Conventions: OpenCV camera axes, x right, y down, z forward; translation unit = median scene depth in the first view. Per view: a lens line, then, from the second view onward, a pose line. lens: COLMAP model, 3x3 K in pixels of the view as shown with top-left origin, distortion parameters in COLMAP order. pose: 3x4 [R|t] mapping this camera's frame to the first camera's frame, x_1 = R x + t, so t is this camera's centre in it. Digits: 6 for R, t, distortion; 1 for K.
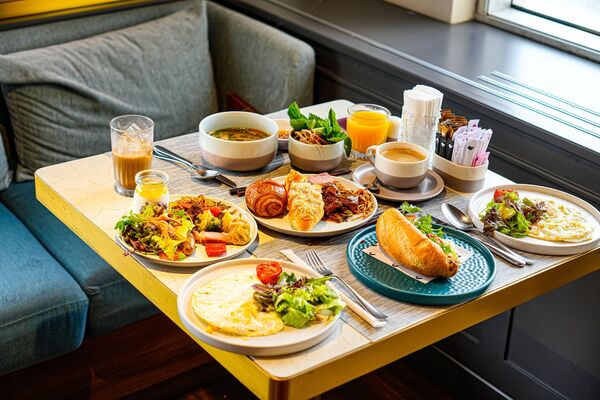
lens RADIAL K [[994.7, 0, 301.3], [0, 994.7, 198.6], [0, 0, 1]] dist [0.017986, 0.000000]
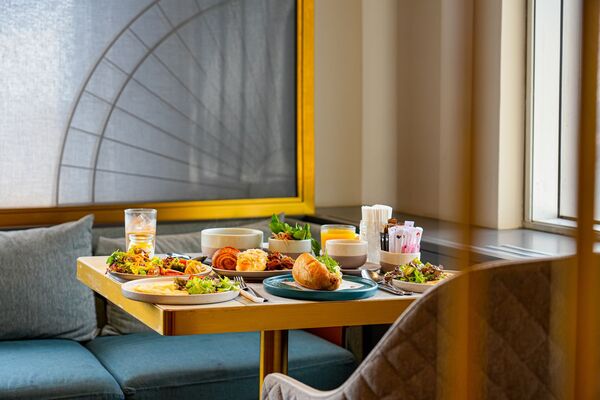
lens RADIAL K [[1186.4, 0, 299.1], [0, 1186.4, 200.6], [0, 0, 1]] dist [-0.005071, 0.000000]
pose [[0.966547, -0.018863, -0.255794, 0.374077], [-0.078710, 0.927359, -0.365802, 0.401639], [0.244113, 0.373698, 0.894851, -0.335345]]
